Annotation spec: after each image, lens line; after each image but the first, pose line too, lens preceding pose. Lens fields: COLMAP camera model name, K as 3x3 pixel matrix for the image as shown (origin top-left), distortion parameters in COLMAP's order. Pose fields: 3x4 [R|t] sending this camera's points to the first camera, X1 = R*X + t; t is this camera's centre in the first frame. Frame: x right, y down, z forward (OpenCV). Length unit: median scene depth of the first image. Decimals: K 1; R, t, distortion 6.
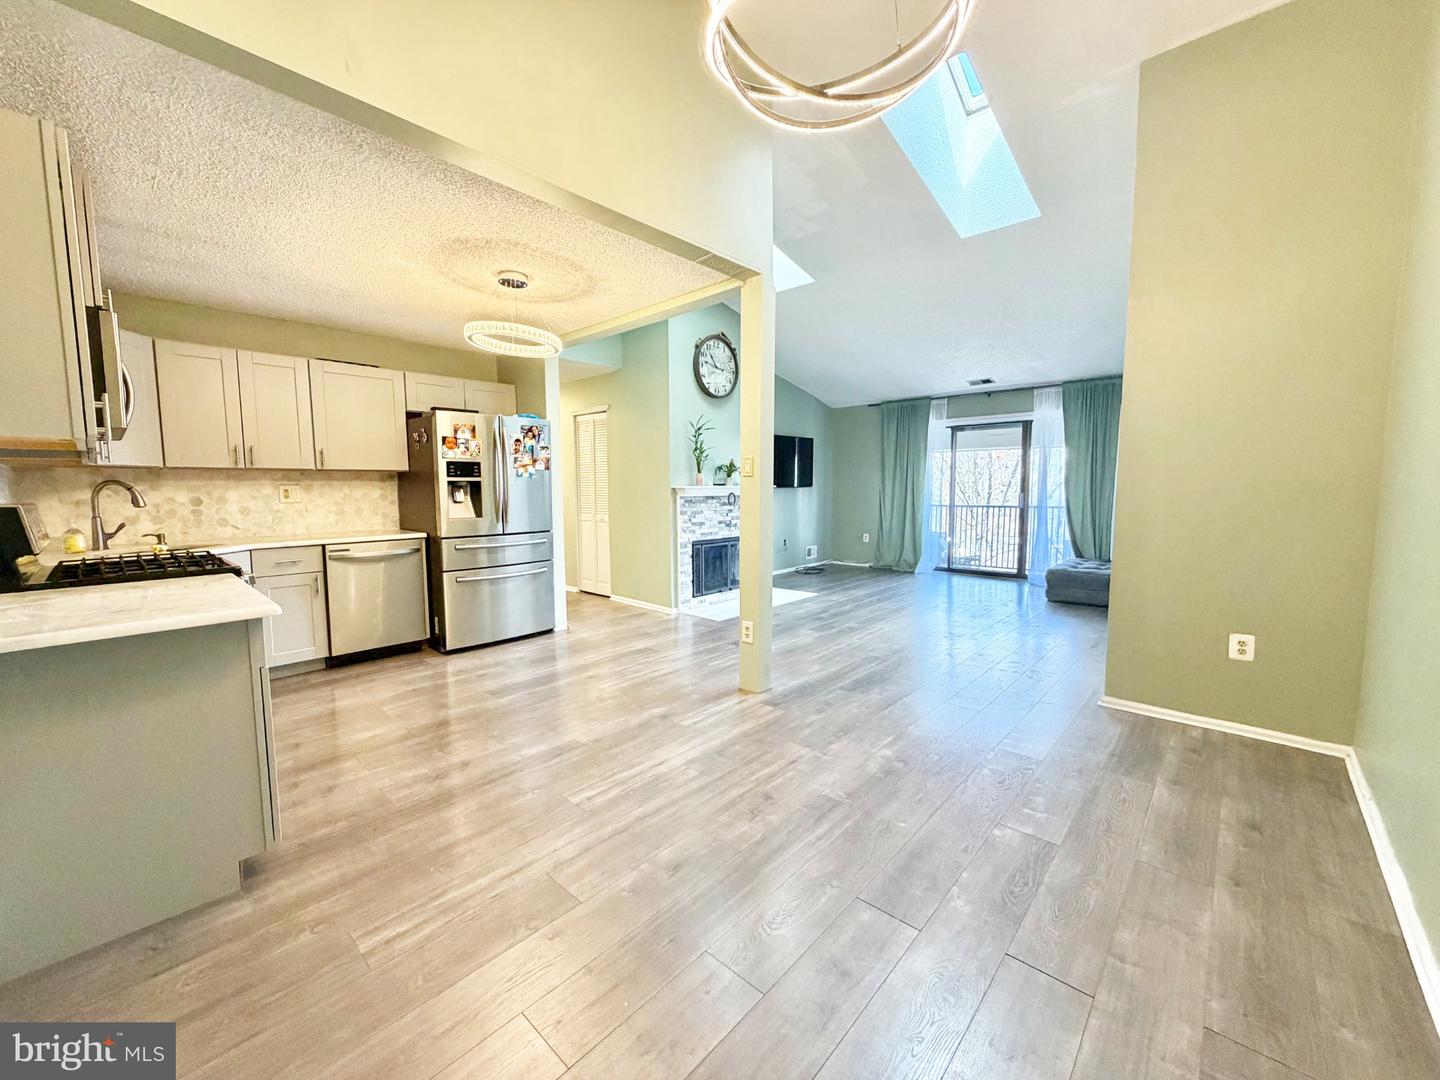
lens RADIAL K [[590.9, 0, 700.5], [0, 590.9, 537.2], [0, 0, 1]] dist [-0.000081, -0.000074]
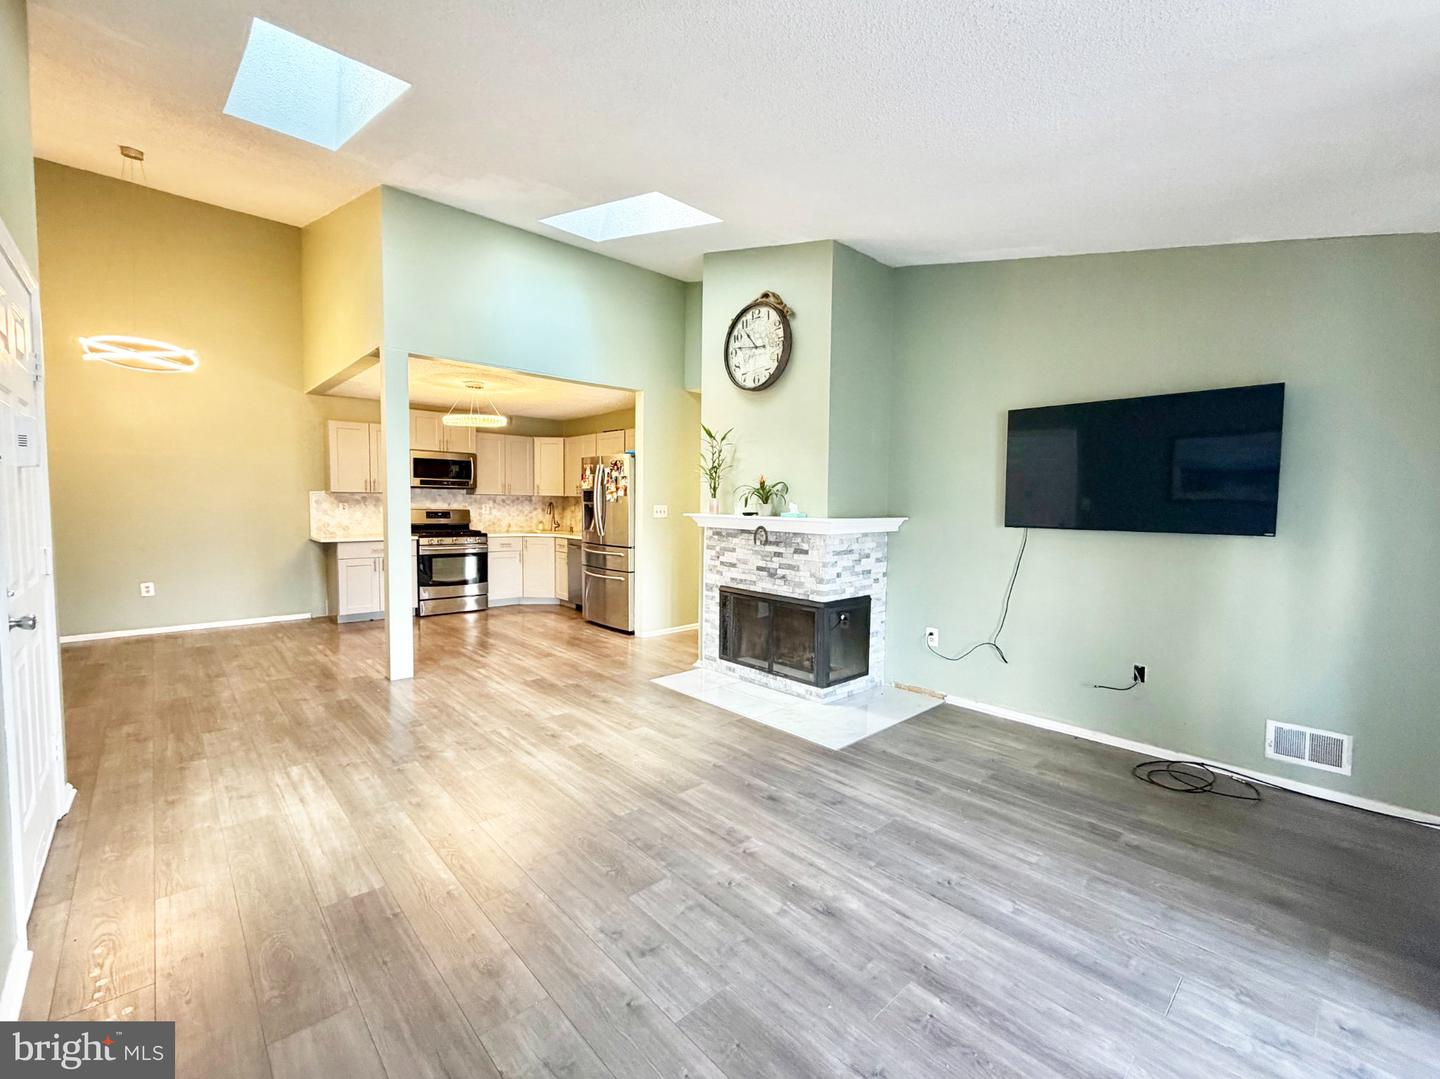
lens RADIAL K [[590.9, 0, 700.5], [0, 590.9, 536.7], [0, 0, 1]] dist [-0.000081, -0.000074]
pose [[-0.077198, 0.065409, -0.994868, 0.756440], [-0.100215, 0.992283, 0.073015, -0.110457], [0.991966, 0.105337, -0.070048, 1.022981]]
